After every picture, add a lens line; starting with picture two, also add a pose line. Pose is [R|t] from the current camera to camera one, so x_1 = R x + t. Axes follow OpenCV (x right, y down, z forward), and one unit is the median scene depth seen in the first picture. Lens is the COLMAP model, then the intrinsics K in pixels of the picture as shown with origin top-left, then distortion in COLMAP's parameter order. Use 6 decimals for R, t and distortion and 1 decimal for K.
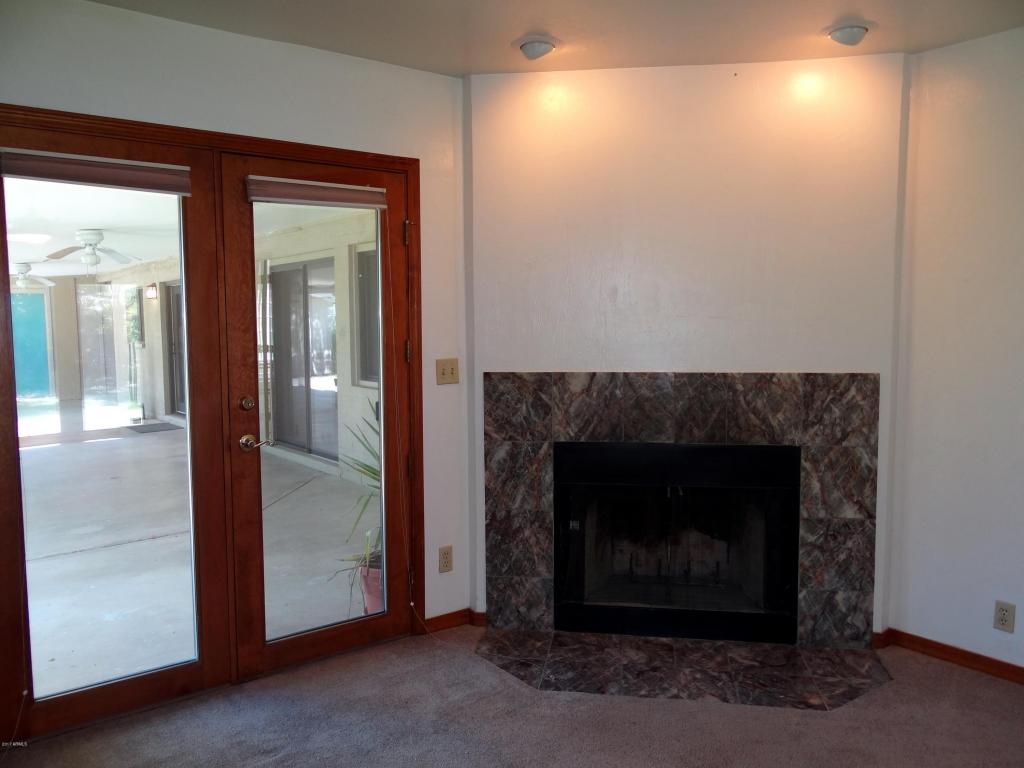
lens RADIAL K [[807.6, 0, 512.0], [0, 807.6, 384.0], [0, 0, 1]] dist [0.007600, -0.012869]
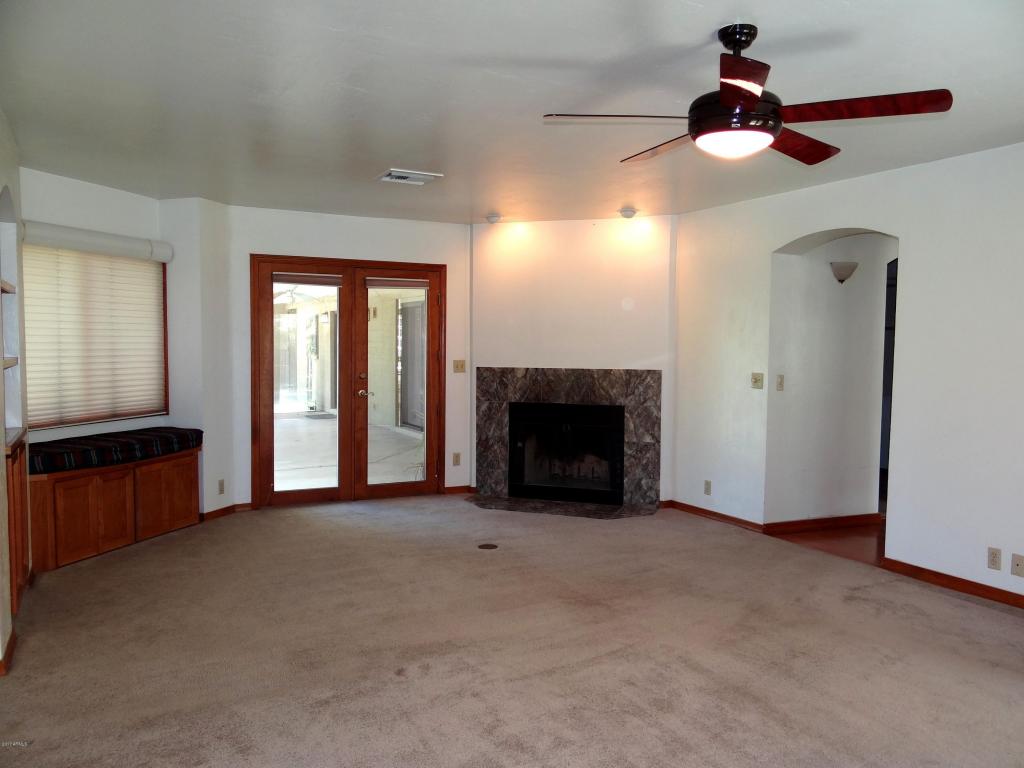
lens RADIAL K [[809.7, 0, 514.0], [0, 809.7, 378.9], [0, 0, 1]] dist [-0.000437, -0.010538]
pose [[0.982404, 0.020940, -0.185593, 0.454010], [-0.027151, 0.999151, -0.030985, 0.079315], [0.184787, 0.035478, 0.982138, -1.023594]]
